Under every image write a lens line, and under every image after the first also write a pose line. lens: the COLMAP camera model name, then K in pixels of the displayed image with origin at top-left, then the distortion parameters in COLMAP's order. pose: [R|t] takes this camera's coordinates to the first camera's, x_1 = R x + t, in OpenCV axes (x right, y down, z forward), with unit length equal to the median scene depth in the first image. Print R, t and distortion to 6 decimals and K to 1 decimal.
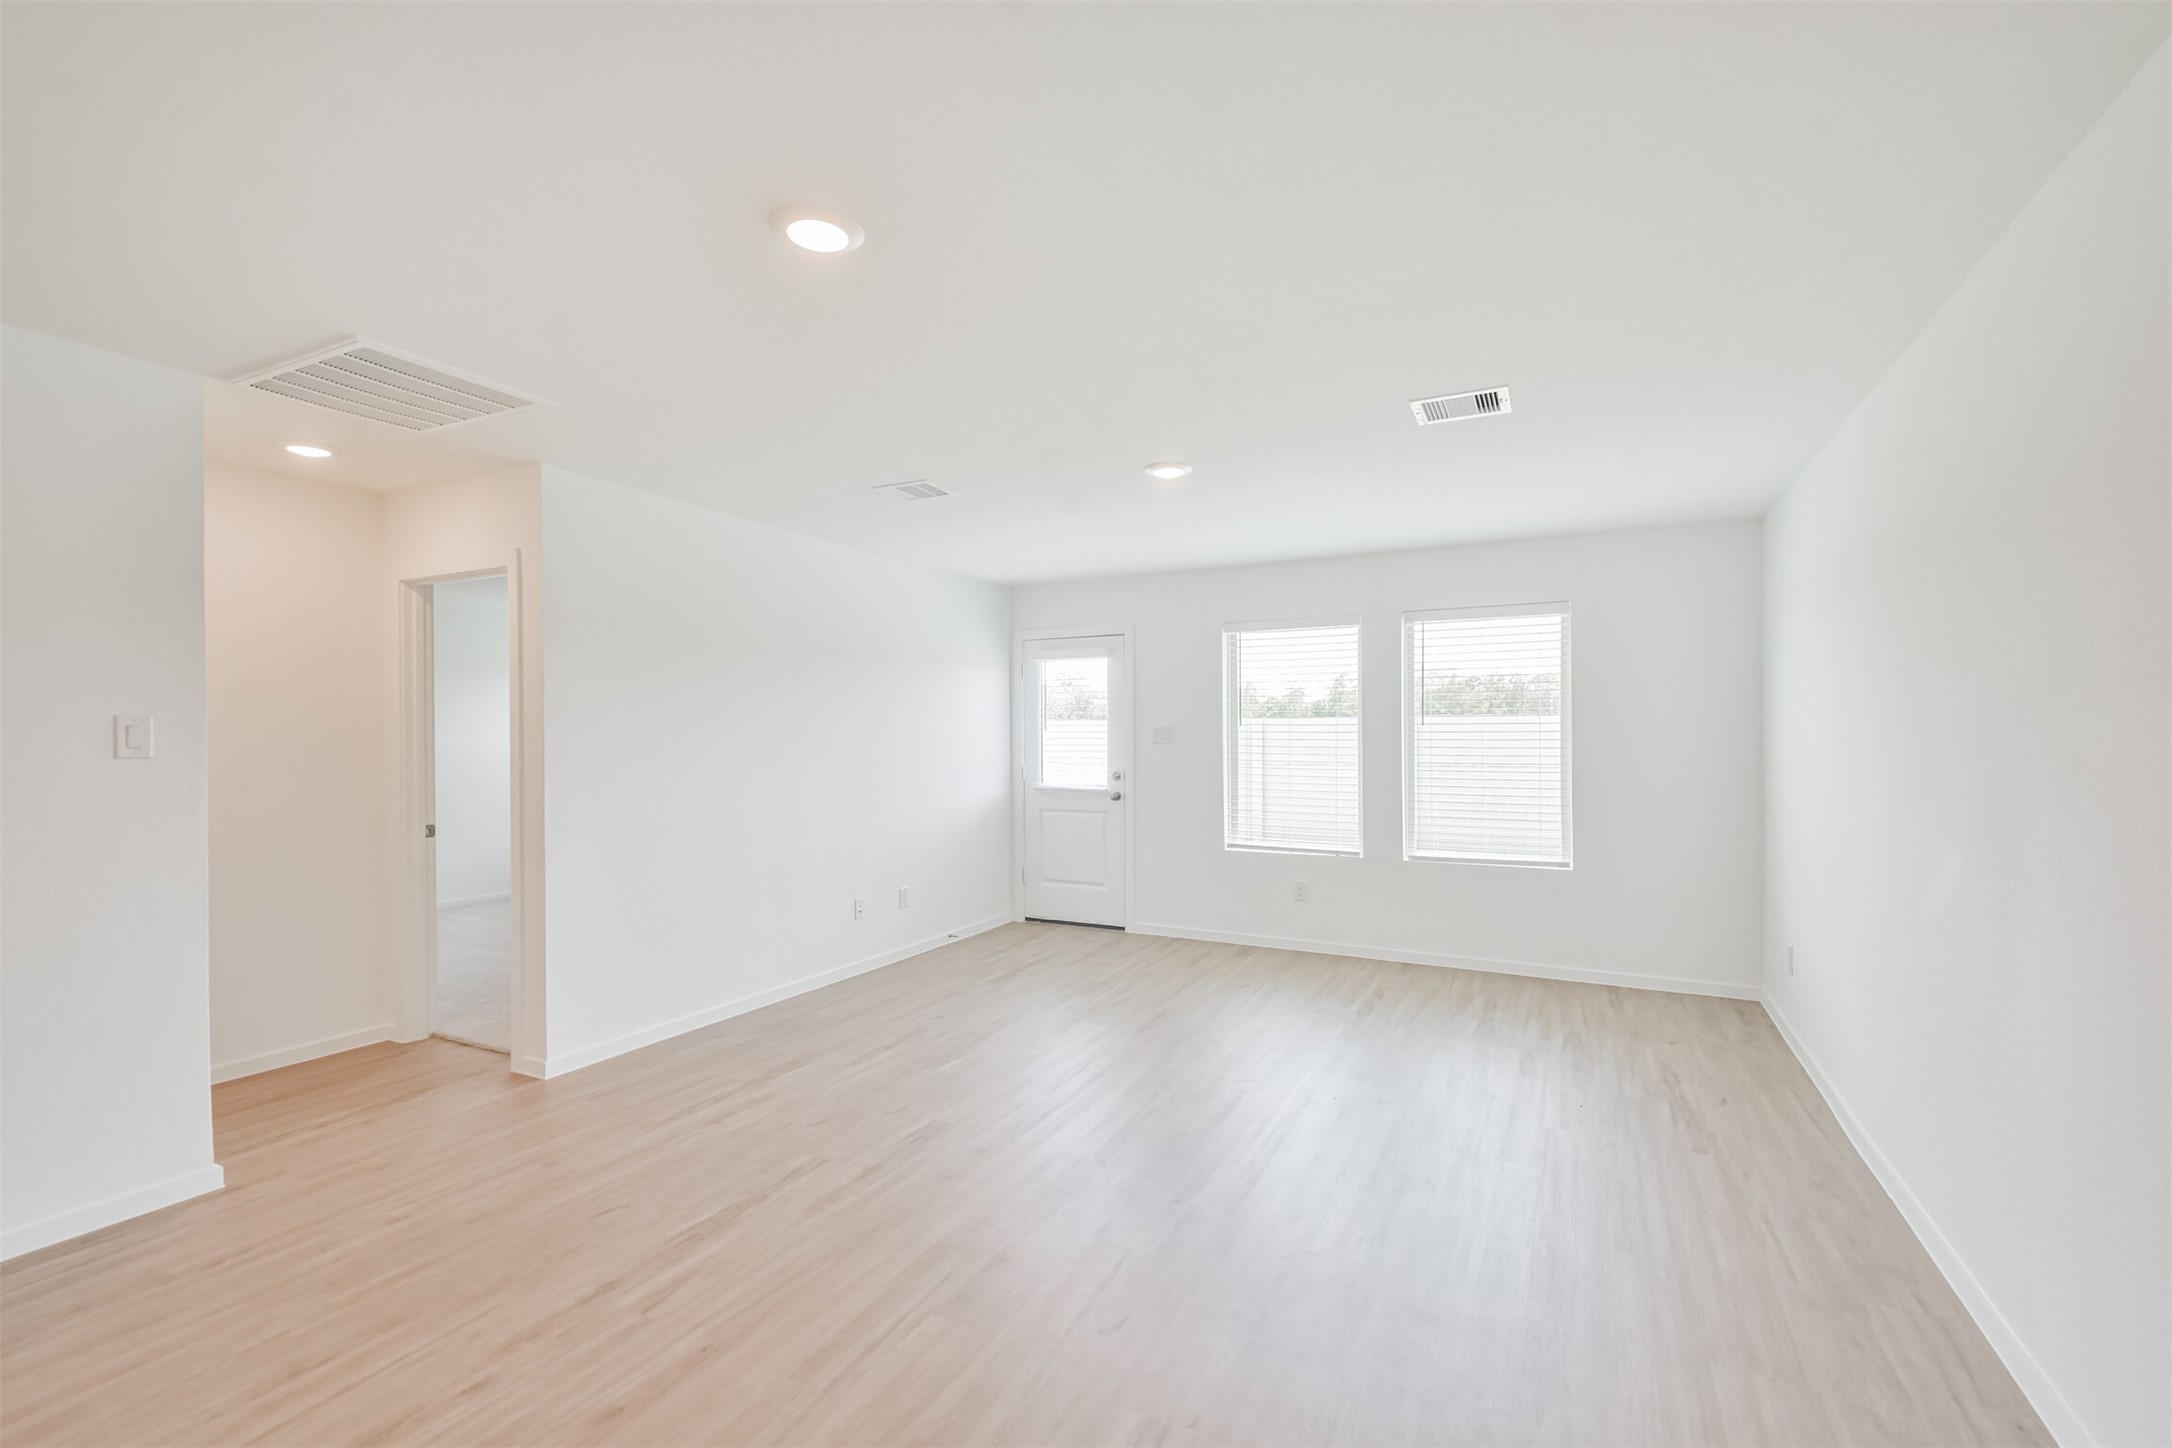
lens RADIAL K [[936.3, 0, 1096.2], [0, 936.3, 723.9], [0, 0, 1]] dist [0.022007, -0.012629]
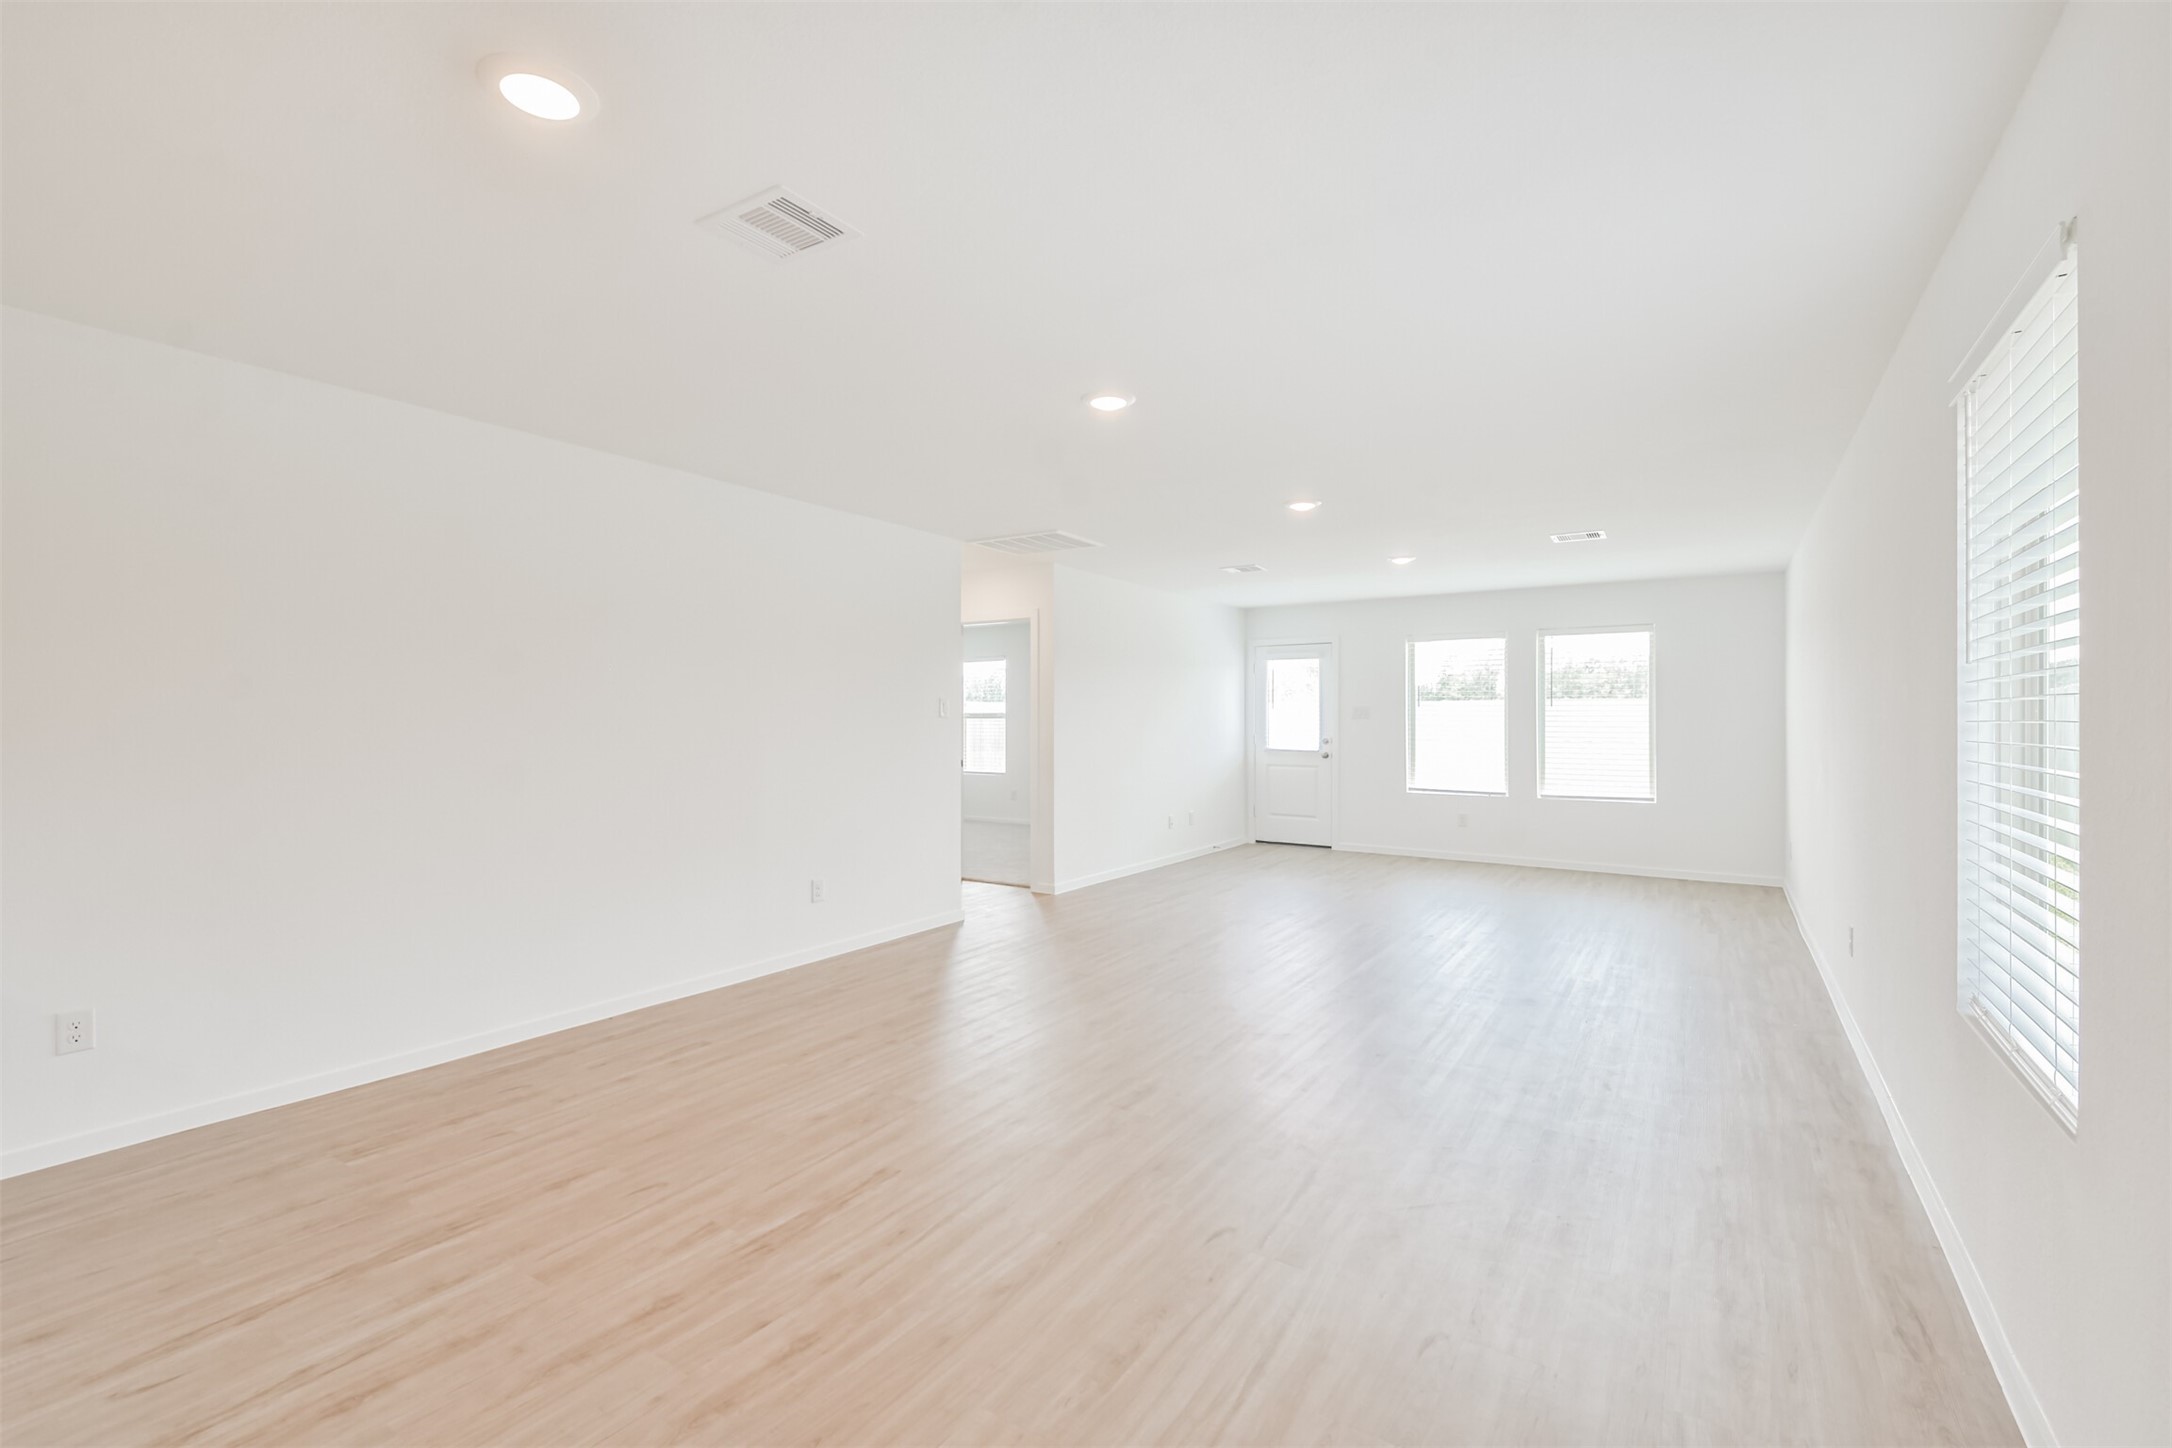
lens RADIAL K [[936.3, 0, 1082.9], [0, 936.3, 714.2], [0, 0, 1]] dist [0.022007, -0.012629]
pose [[0.993407, 0.004427, -0.114555, -0.211106], [-0.003450, 0.999956, 0.008725, 0.003221], [0.114589, -0.008272, 0.993379, -0.546094]]
